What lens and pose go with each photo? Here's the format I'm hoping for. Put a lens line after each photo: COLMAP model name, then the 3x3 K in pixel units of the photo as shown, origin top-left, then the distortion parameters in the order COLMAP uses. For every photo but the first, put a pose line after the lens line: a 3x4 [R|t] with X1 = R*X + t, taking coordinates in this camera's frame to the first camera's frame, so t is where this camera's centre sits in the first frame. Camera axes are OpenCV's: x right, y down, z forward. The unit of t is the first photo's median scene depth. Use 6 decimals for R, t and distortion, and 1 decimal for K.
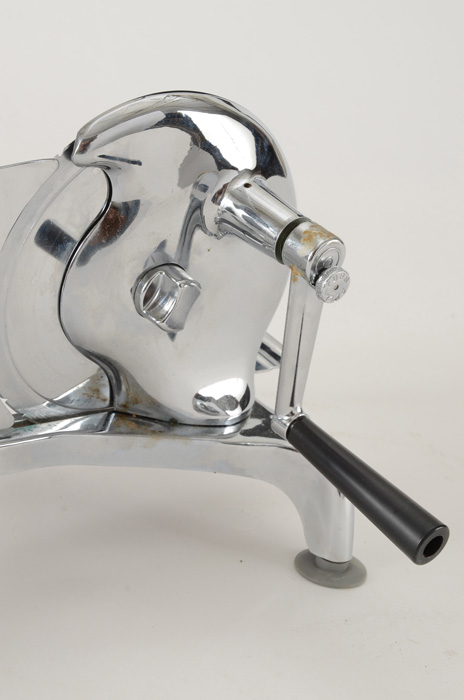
lens RADIAL K [[1433.7, 0, 239.7], [0, 1433.7, 378.2], [0, 0, 1]] dist [0.268590, 0.000000]
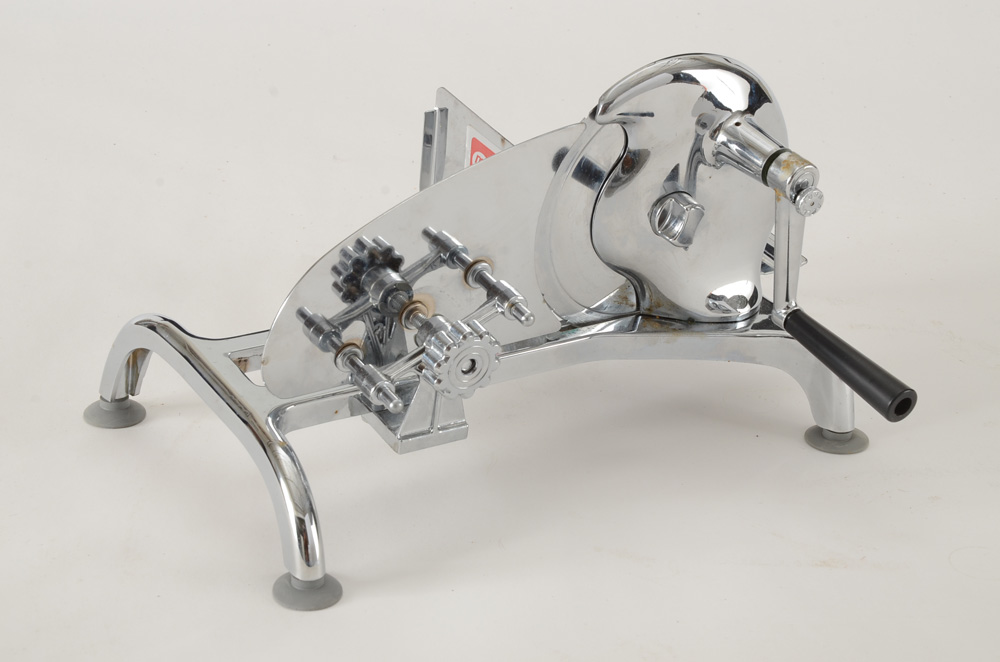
lens RADIAL K [[2244.2, 0, 495.3], [0, 2244.2, 328.2], [0, 0, 1]] dist [0.578417, 0.000000]
pose [[0.984844, -0.055664, -0.164271, 0.106883], [0.059111, 0.998120, 0.016171, -0.003283], [0.163062, -0.025637, 0.986283, -0.924944]]
